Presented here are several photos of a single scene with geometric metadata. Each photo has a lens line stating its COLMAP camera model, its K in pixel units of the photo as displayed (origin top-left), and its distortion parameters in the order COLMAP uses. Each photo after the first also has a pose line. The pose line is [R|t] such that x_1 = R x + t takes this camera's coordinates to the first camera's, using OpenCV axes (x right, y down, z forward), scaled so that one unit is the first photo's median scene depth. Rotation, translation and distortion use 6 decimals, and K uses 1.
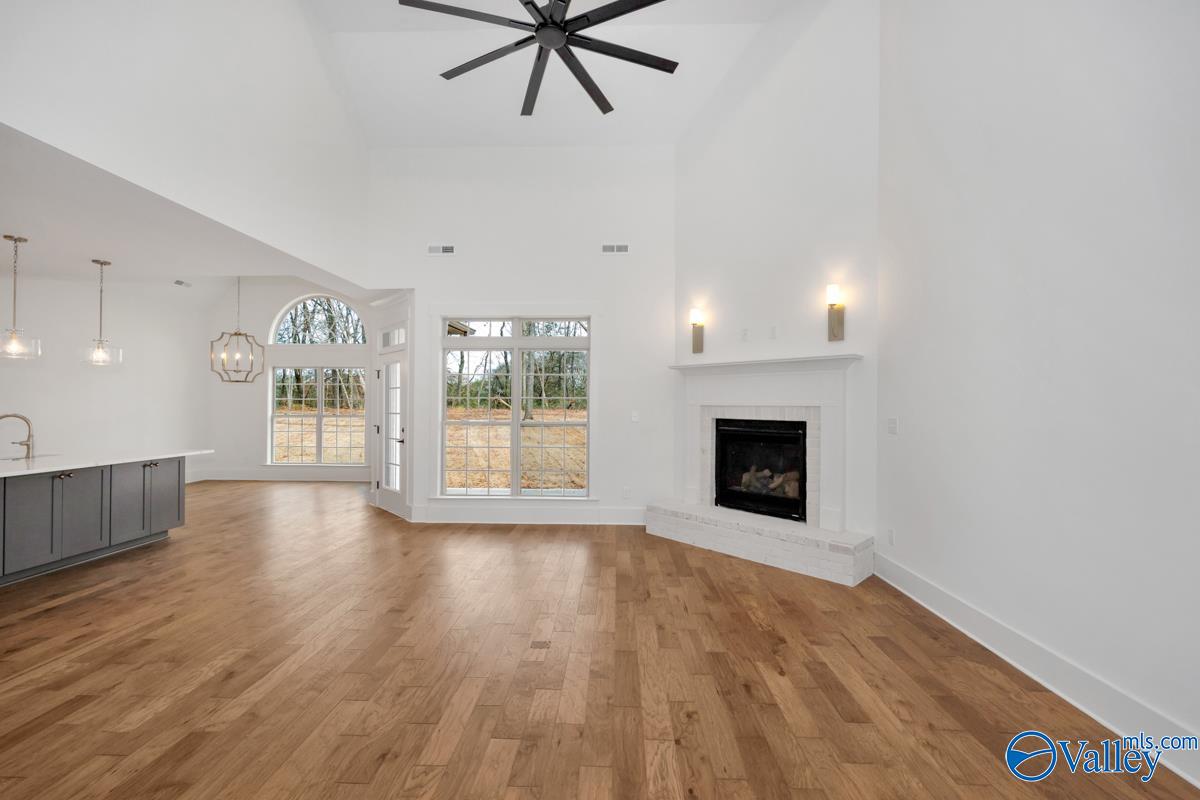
lens RADIAL K [[501.0, 0, 599.2], [0, 501.0, 393.5], [0, 0, 1]] dist [0.000948, -0.000113]
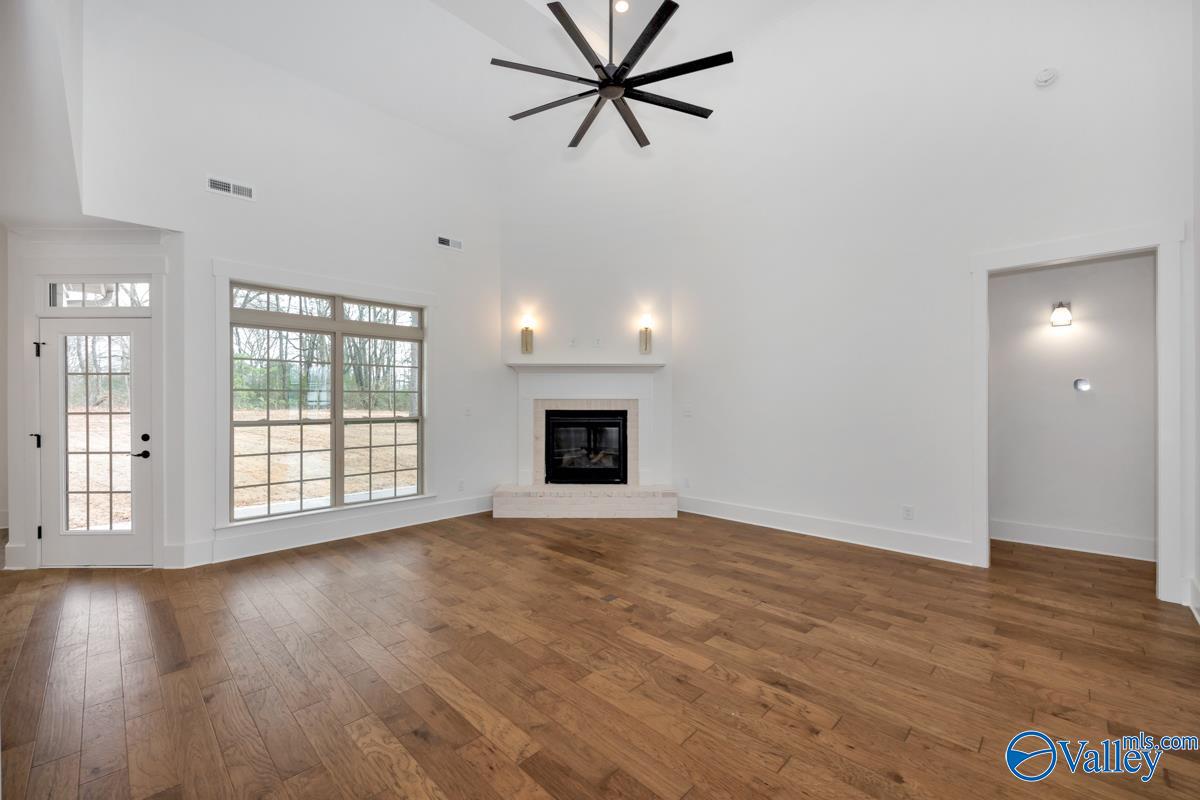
lens RADIAL K [[493.8, 0, 603.9], [0, 493.8, 390.9], [0, 0, 1]] dist [-0.006036, 0.000026]
pose [[0.664037, 0.009922, 0.747634, -0.664744], [-0.012731, 0.999917, -0.001963, 0.006923], [-0.747591, -0.008214, 0.664108, 0.153864]]
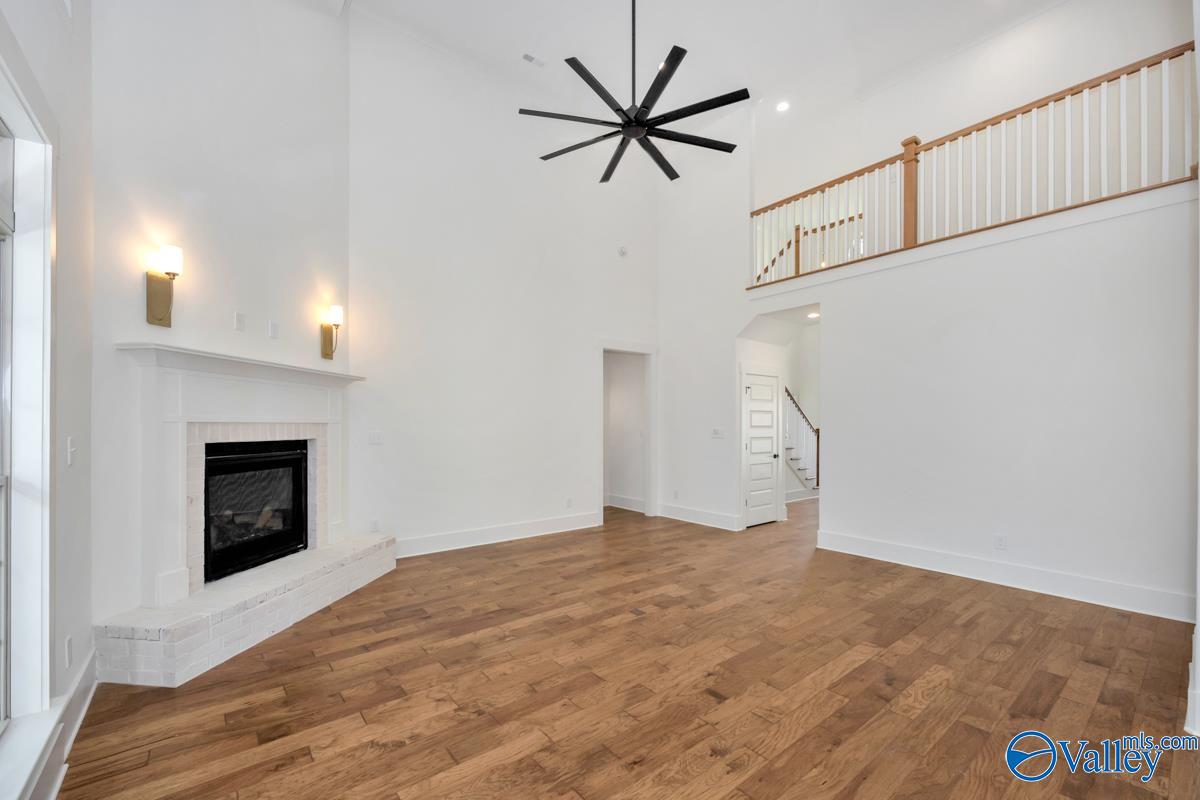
lens RADIAL K [[487.8, 0, 604.2], [0, 487.8, 422.6], [0, 0, 1]] dist [-0.001391, -0.000202]
pose [[-0.663396, -0.001731, 0.748267, -0.644203], [-0.020115, 0.999677, -0.015522, 0.030080], [-0.747999, -0.025349, -0.663216, 1.245085]]
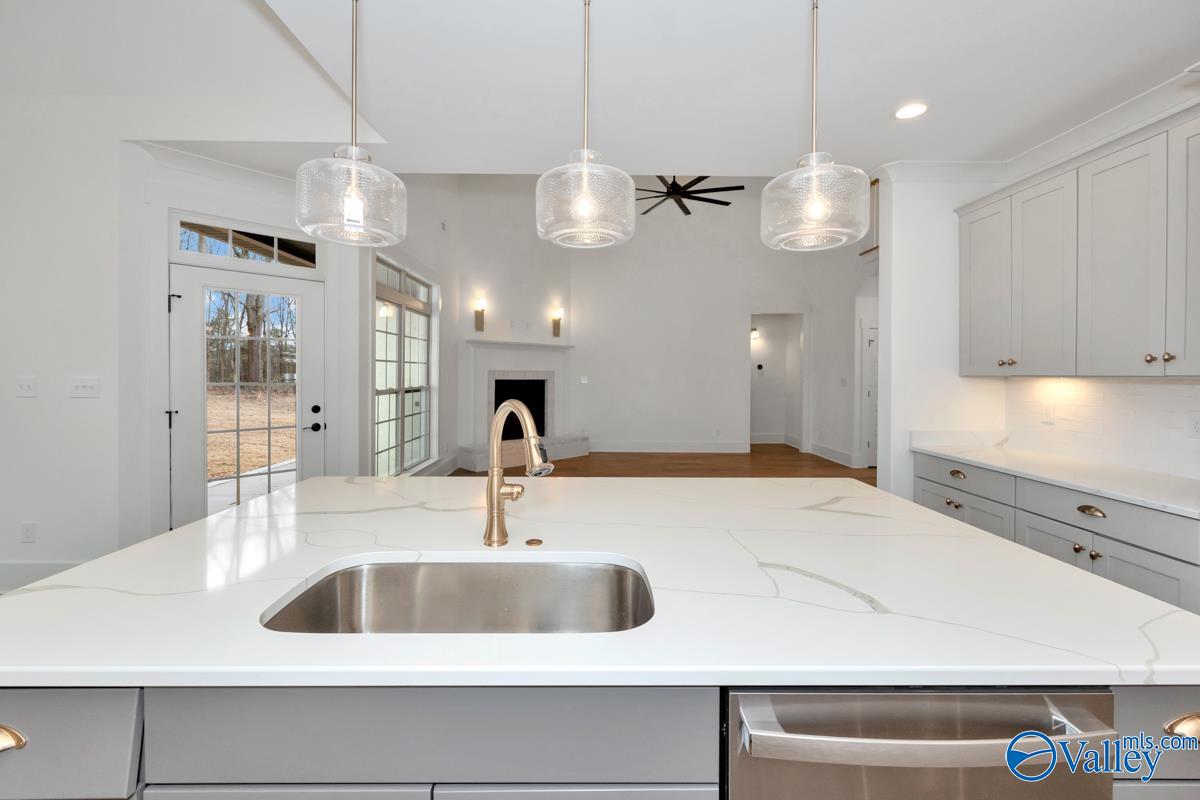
lens RADIAL K [[499.4, 0, 594.3], [0, 499.4, 373.7], [0, 0, 1]] dist [0.001280, -0.000019]
pose [[-0.050427, -0.006116, 0.998709, -1.439612], [-0.030802, 0.999515, 0.004566, 0.022112], [-0.998253, -0.030532, -0.050591, 0.958356]]
